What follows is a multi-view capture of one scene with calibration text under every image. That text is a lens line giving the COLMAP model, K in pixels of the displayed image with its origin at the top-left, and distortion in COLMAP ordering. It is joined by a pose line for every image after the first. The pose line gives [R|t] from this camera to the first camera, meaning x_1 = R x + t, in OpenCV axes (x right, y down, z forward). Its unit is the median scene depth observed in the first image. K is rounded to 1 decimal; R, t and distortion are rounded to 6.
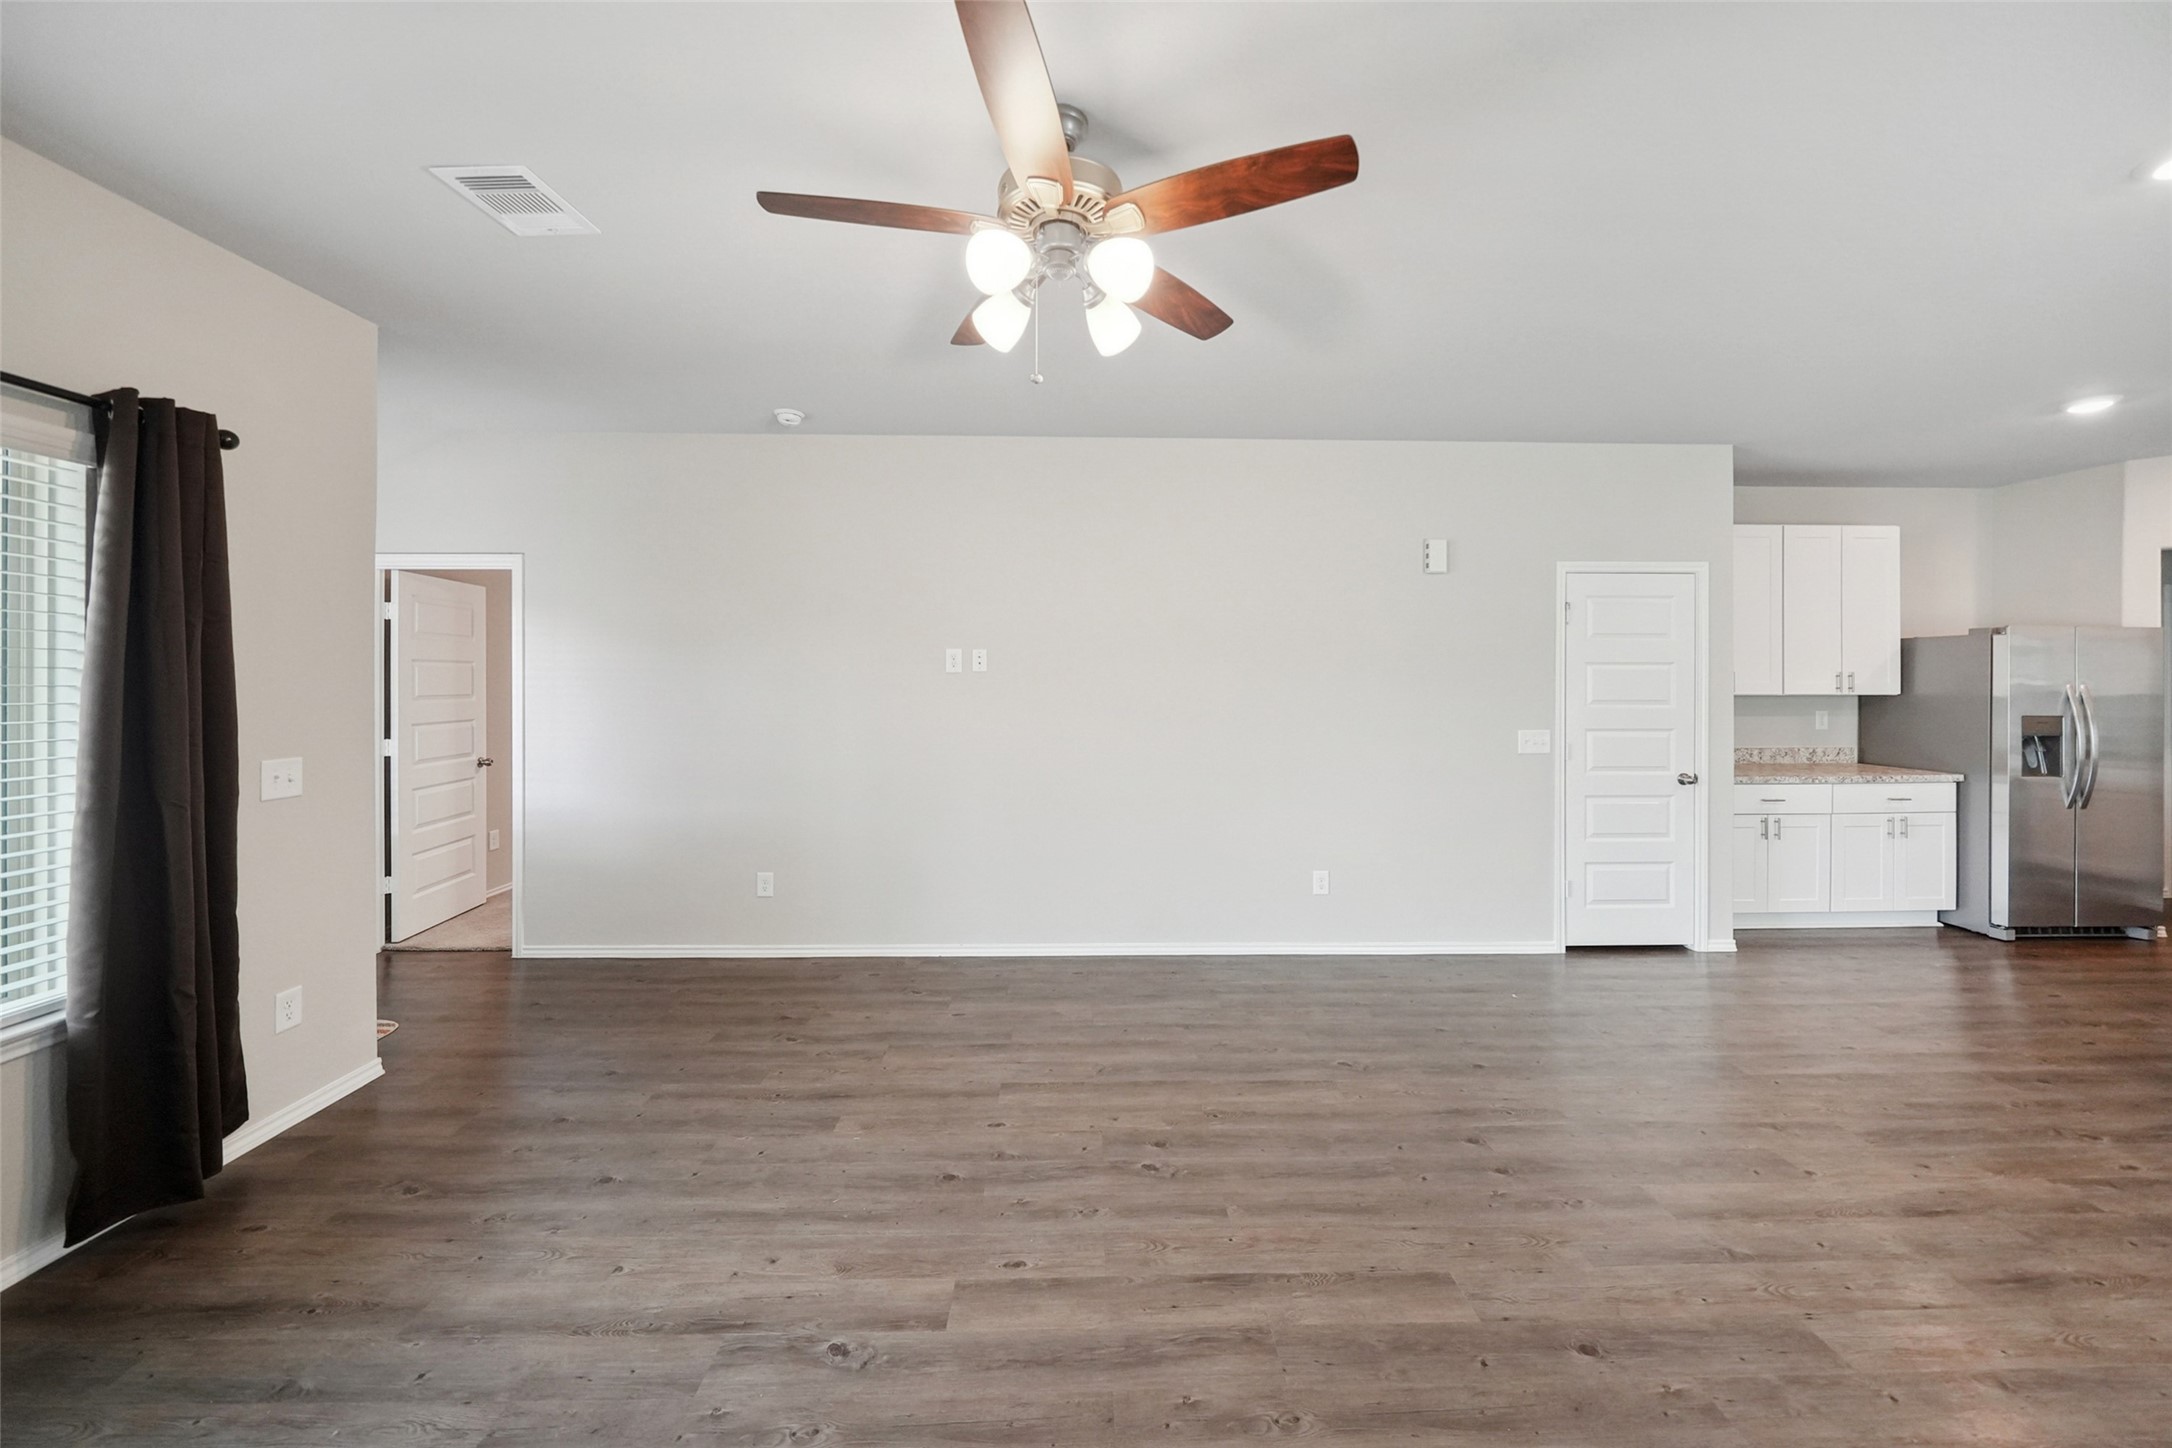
lens RADIAL K [[761.3, 0, 1104.1], [0, 761.3, 681.5], [0, 0, 1]] dist [0.000704, -0.000999]
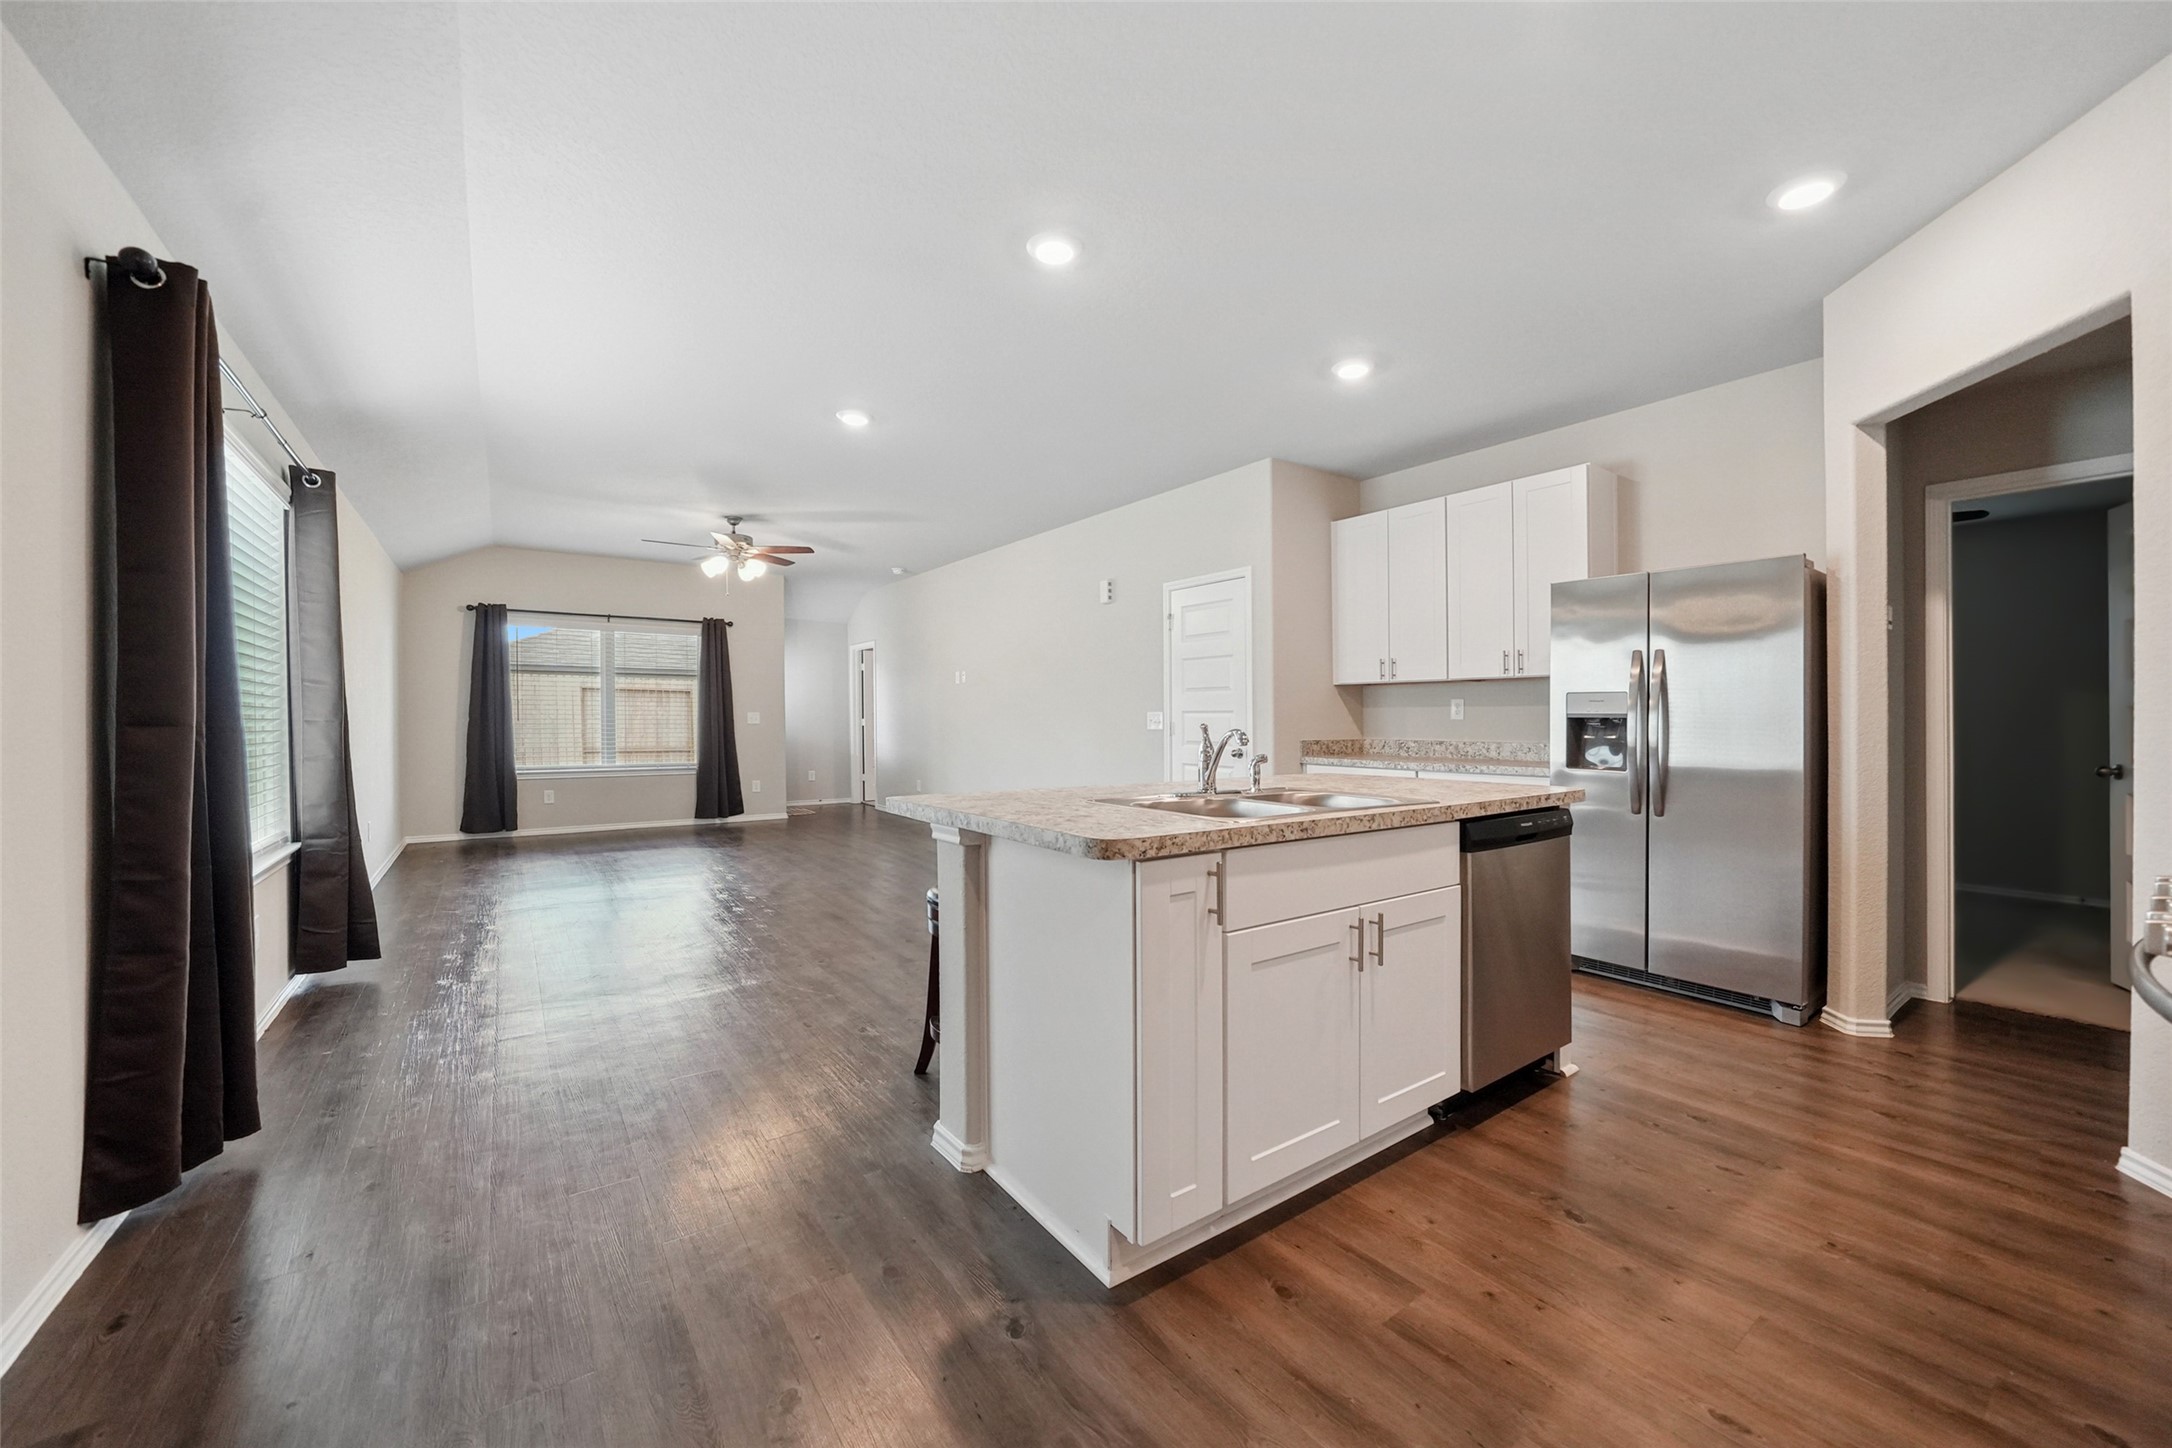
lens RADIAL K [[815.9, 0, 1098.4], [0, 815.9, 729.1], [0, 0, 1]] dist [-0.017295, 0.000508]
pose [[0.571389, 0.010392, -0.820613, 2.405771], [-0.005062, 0.999945, 0.009138, 0.116182], [0.820664, -0.001067, 0.571411, 0.144093]]
